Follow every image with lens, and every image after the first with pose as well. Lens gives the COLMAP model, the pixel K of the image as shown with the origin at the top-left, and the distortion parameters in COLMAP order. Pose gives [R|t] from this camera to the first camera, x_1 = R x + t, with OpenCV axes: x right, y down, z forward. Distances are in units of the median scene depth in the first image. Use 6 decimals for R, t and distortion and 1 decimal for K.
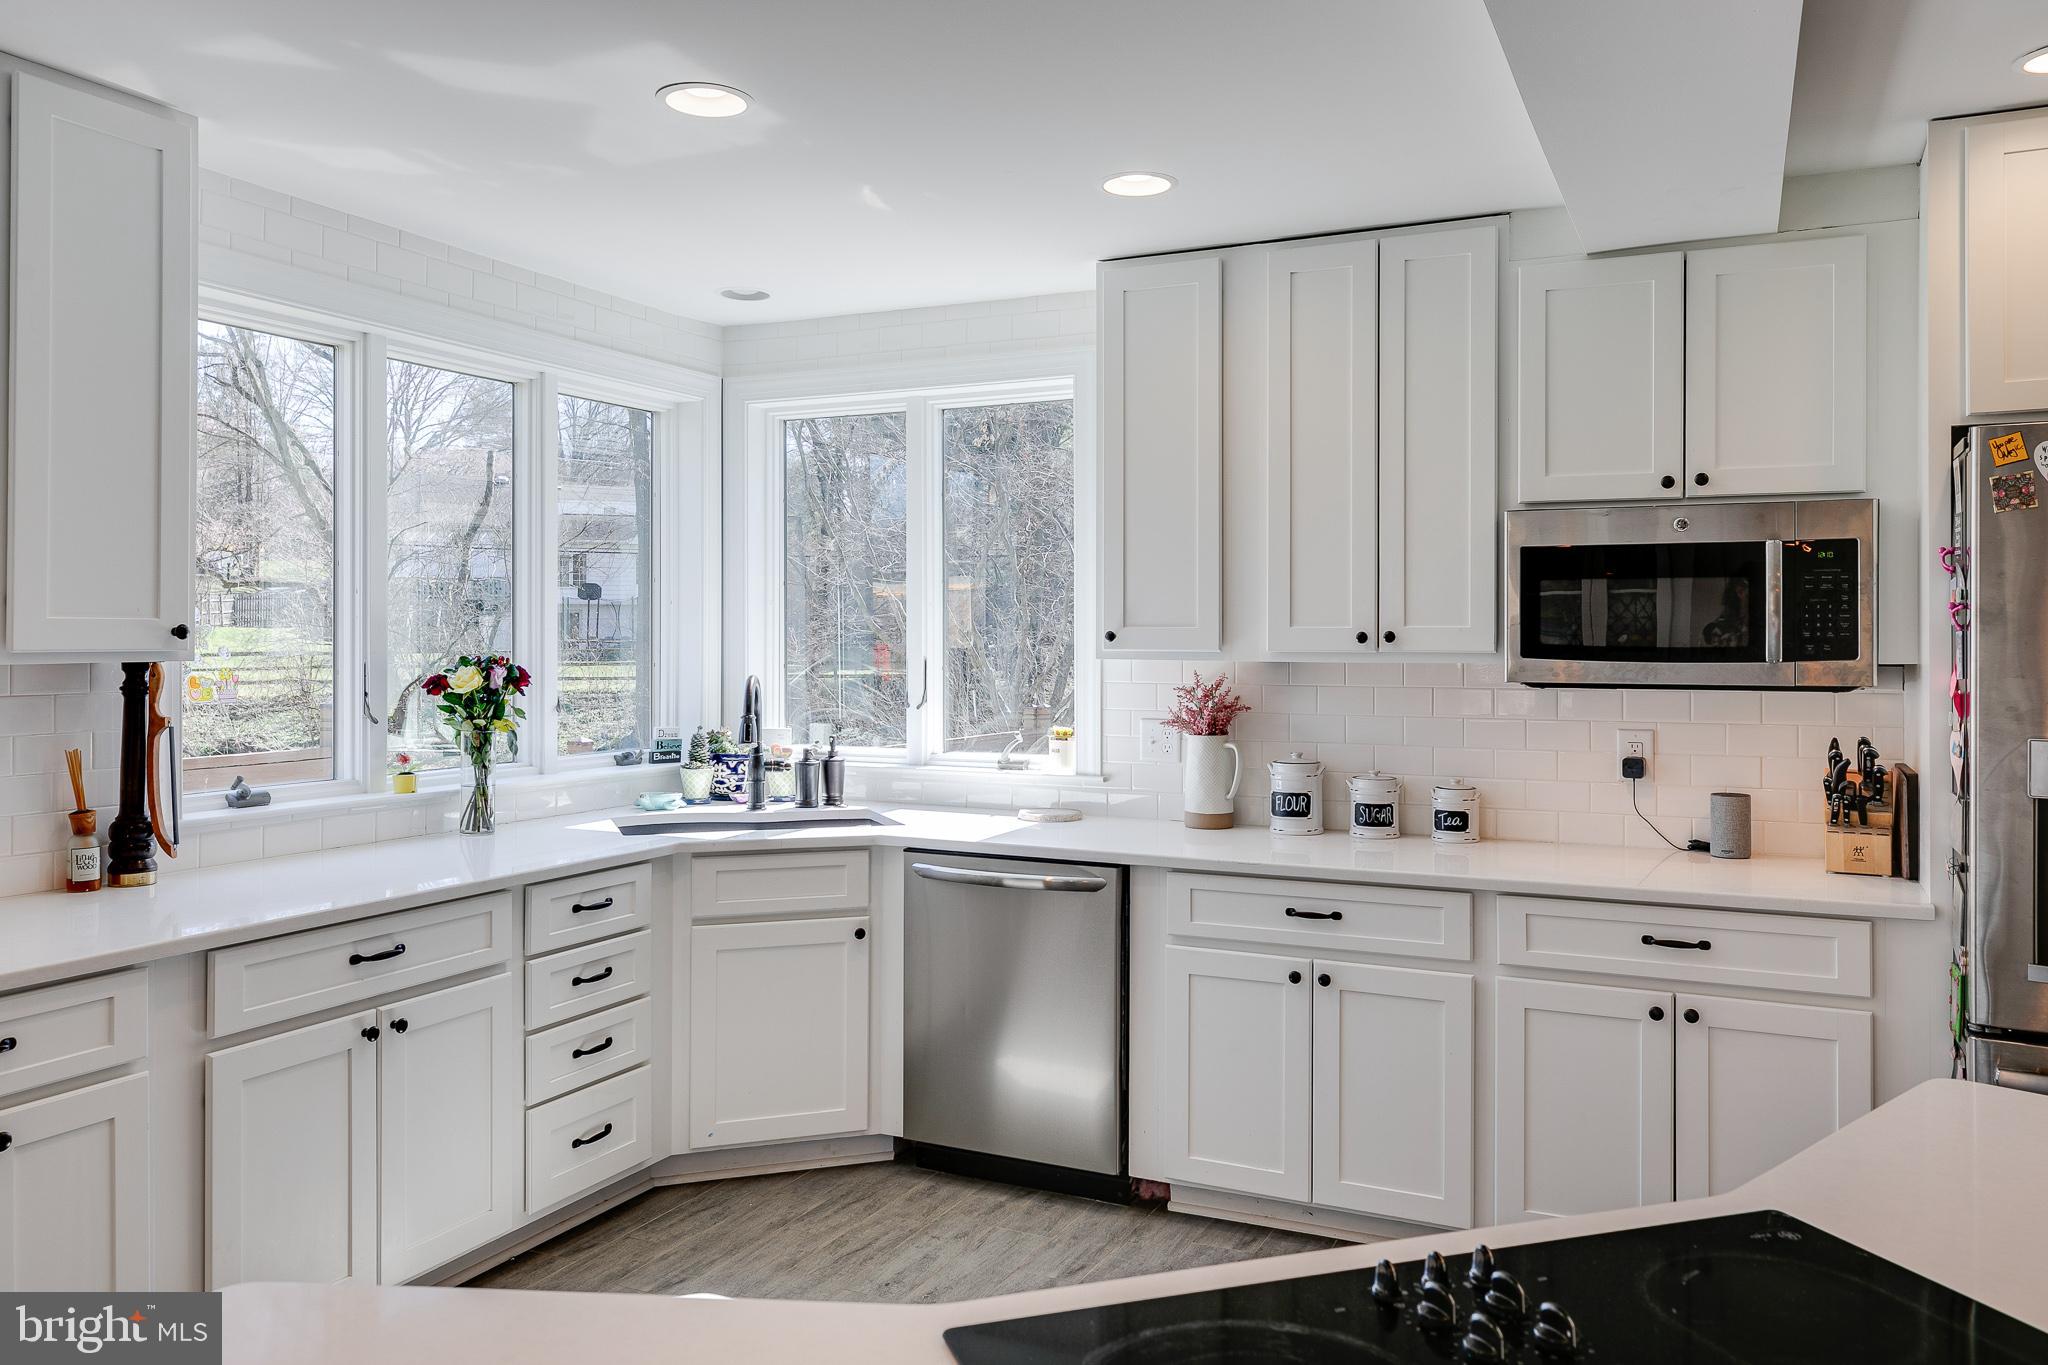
lens RADIAL K [[1497.1, 0, 1023.6], [0, 1497.1, 634.6], [0, 0, 1]] dist [-0.000089, 0.000412]
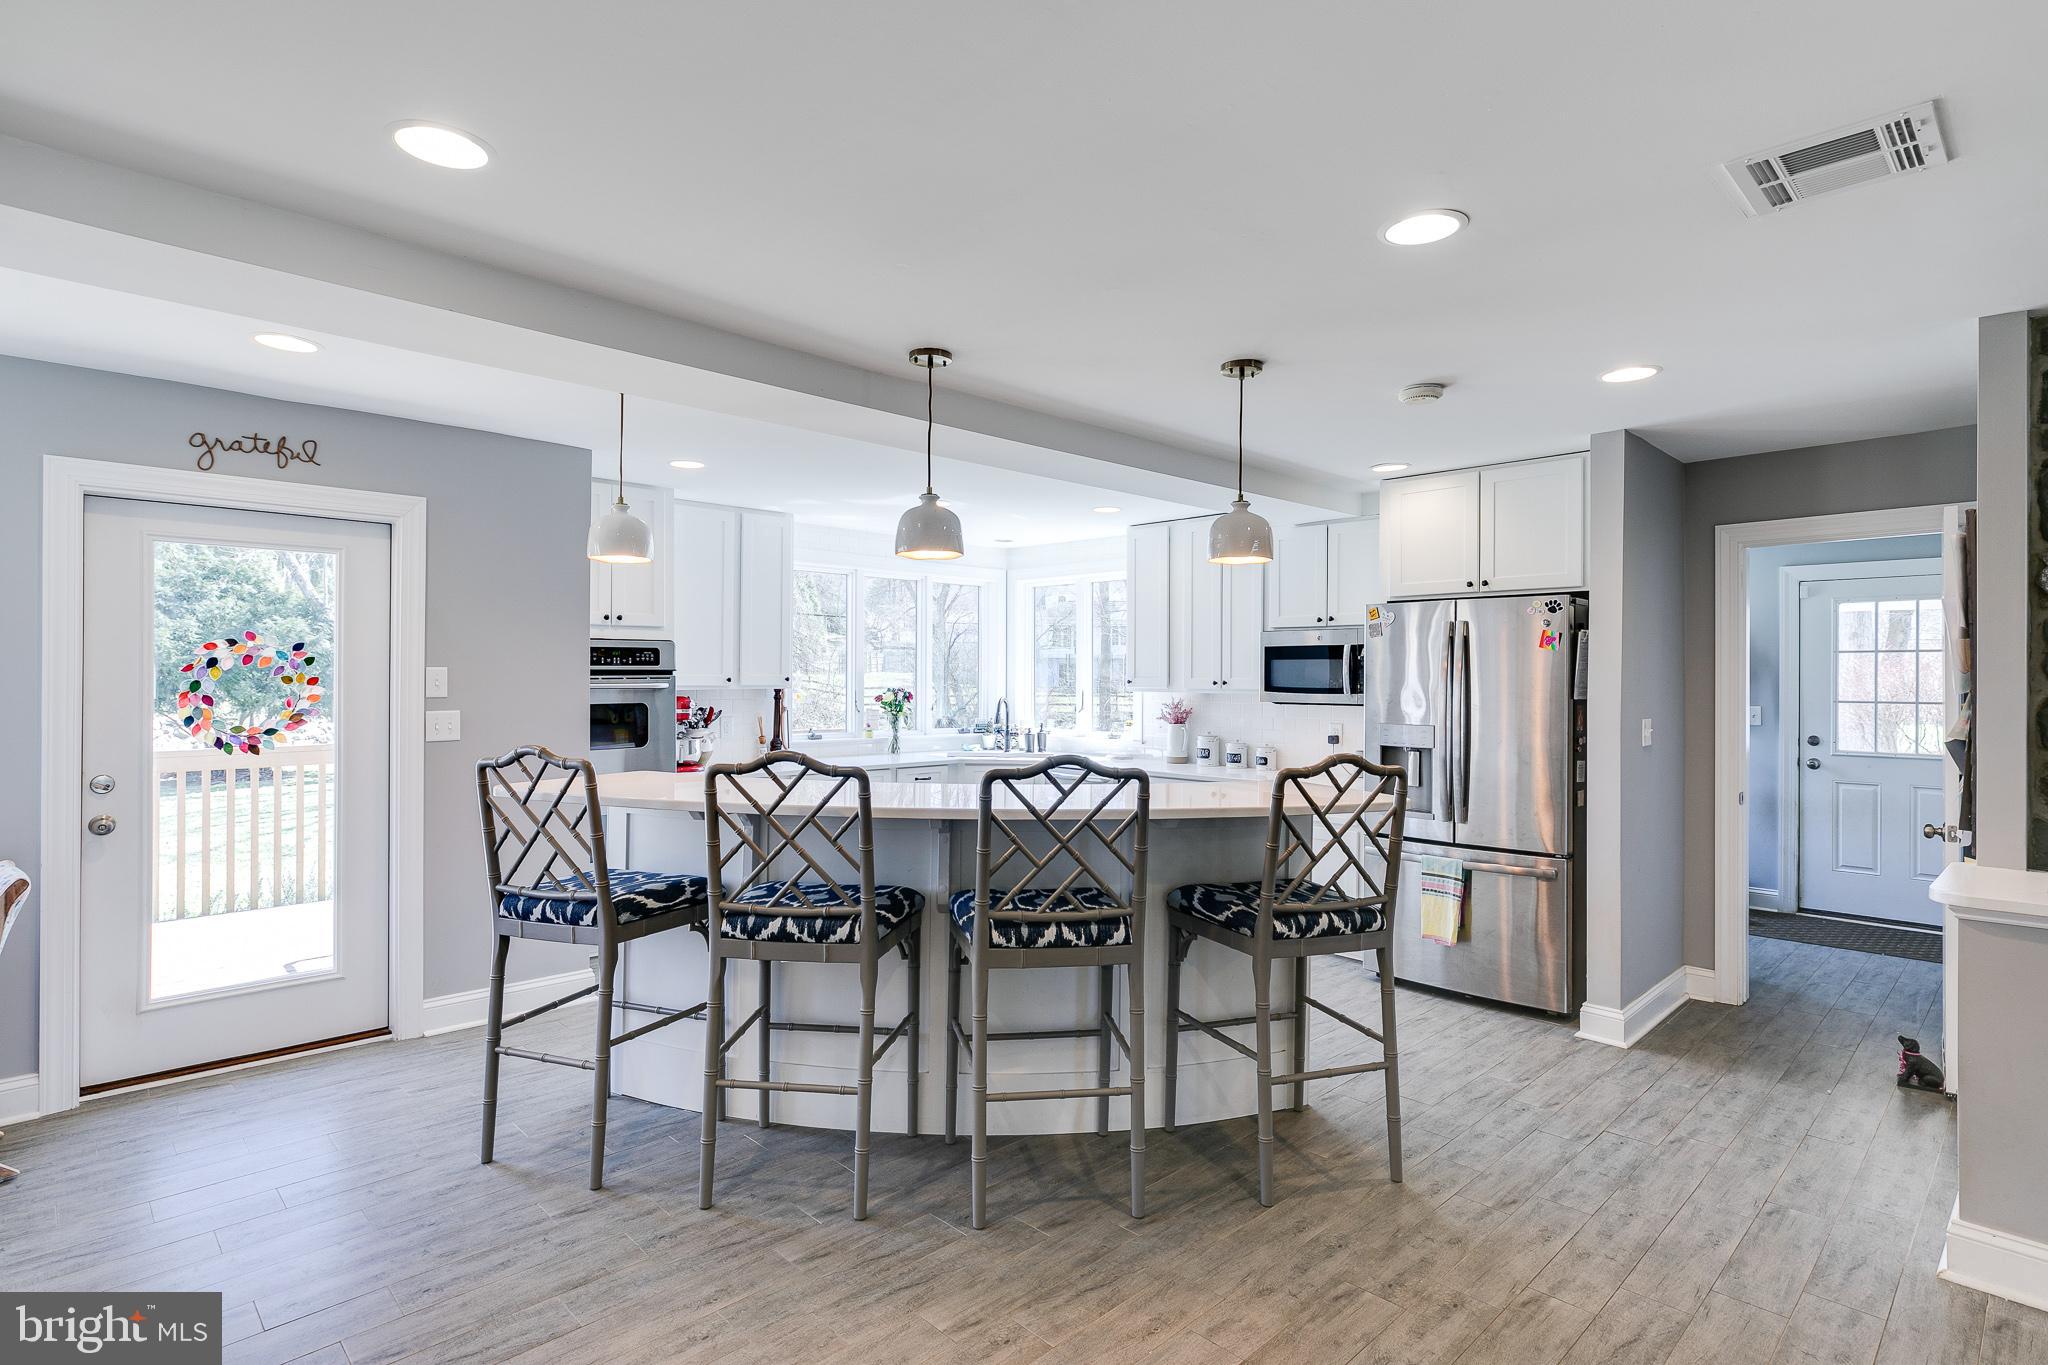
lens RADIAL K [[1025.0, 0, 1024.0], [0, 1025.0, 682.5], [0, 0, 1]] dist [0.000185, -0.000003]
pose [[0.936826, 0.005098, -0.349760, 0.493676], [-0.003507, 0.999980, 0.005182, -0.006007], [0.349779, -0.003628, 0.936825, -0.636139]]
